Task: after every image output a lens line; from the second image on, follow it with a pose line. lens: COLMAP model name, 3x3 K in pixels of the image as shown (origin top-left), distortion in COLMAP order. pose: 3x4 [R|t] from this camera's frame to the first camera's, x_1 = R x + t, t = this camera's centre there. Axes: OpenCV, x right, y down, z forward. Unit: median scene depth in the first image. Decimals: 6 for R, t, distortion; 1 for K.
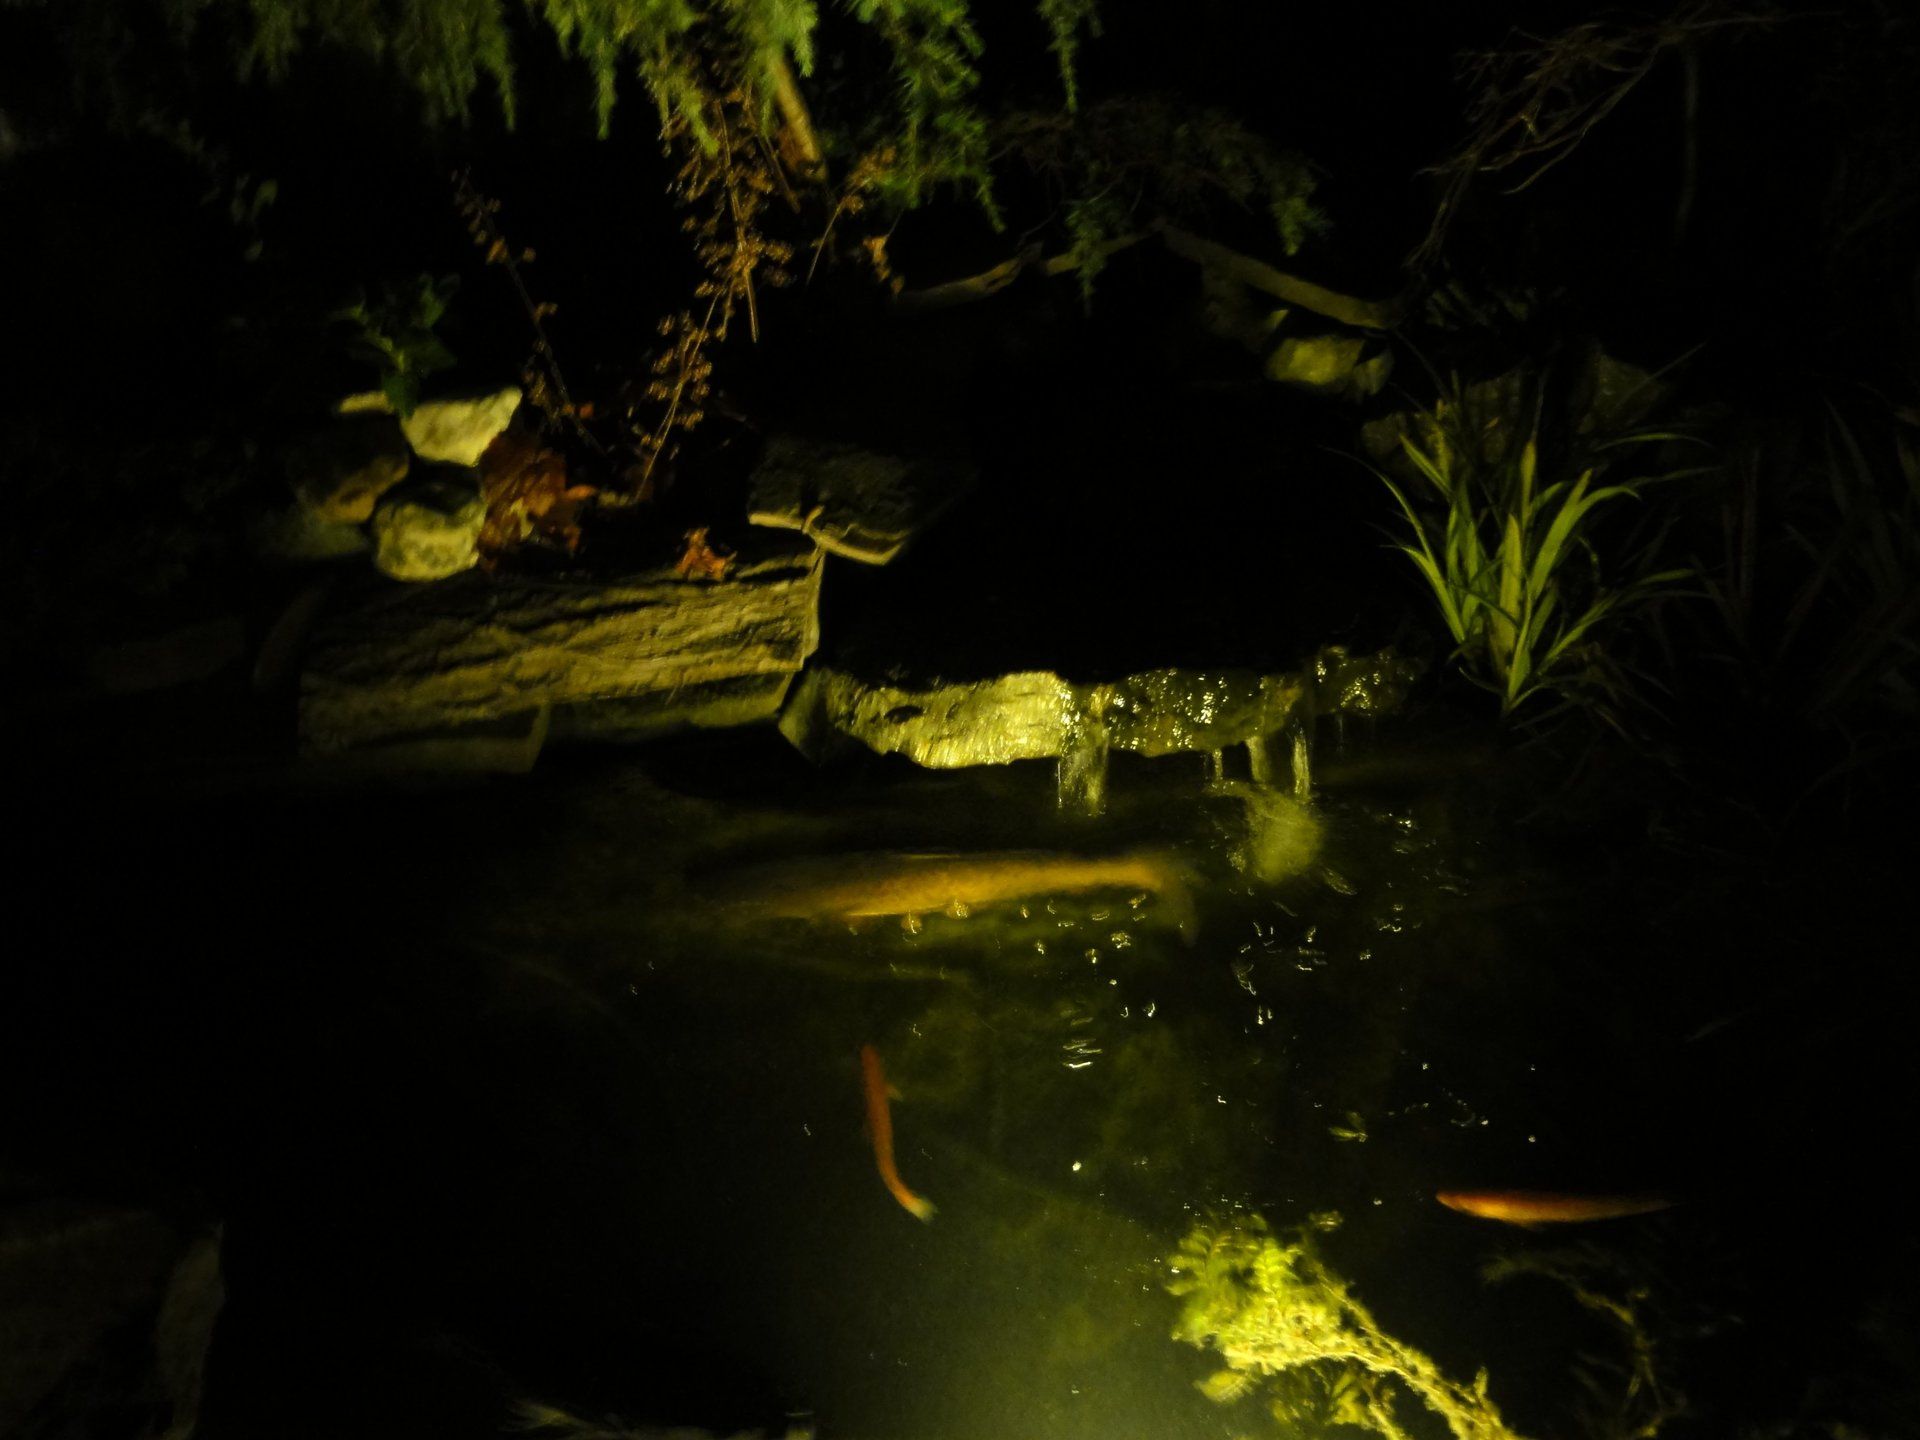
lens RADIAL K [[1368.8, 0, 971.1], [0, 1368.8, 718.3], [0, 0, 1]] dist [-0.002009, -0.002179]
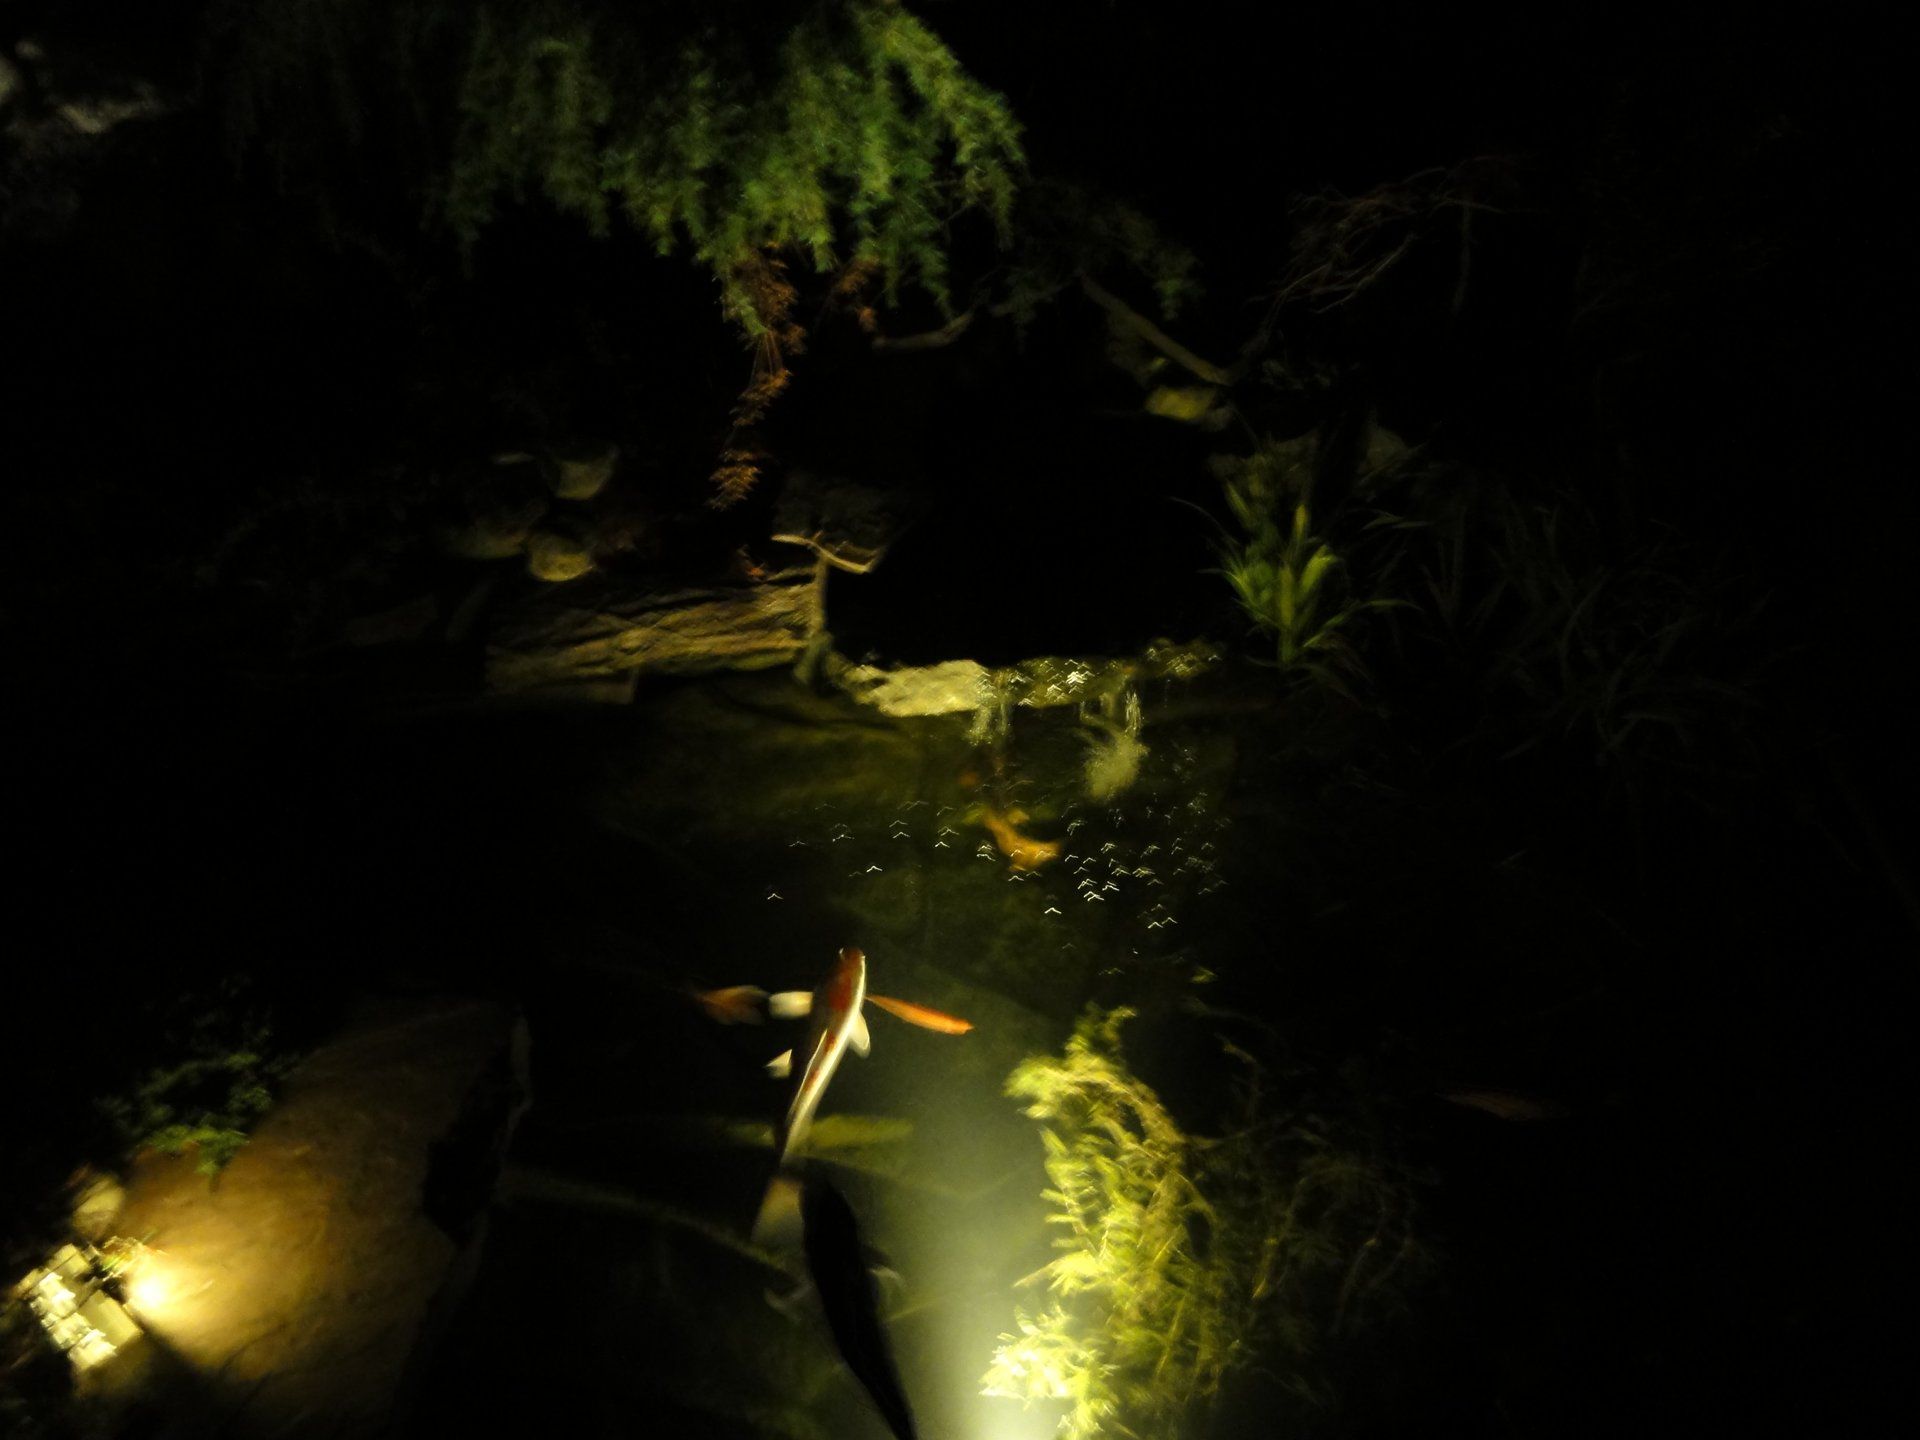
lens RADIAL K [[1368.8, 0, 971.1], [0, 1368.8, 718.3], [0, 0, 1]] dist [-0.002009, -0.002179]
pose [[0.999403, 0.031637, 0.013854, 0.036500], [-0.033812, 0.978015, 0.205774, -0.271264], [-0.007039, -0.206120, 0.978501, -0.499788]]
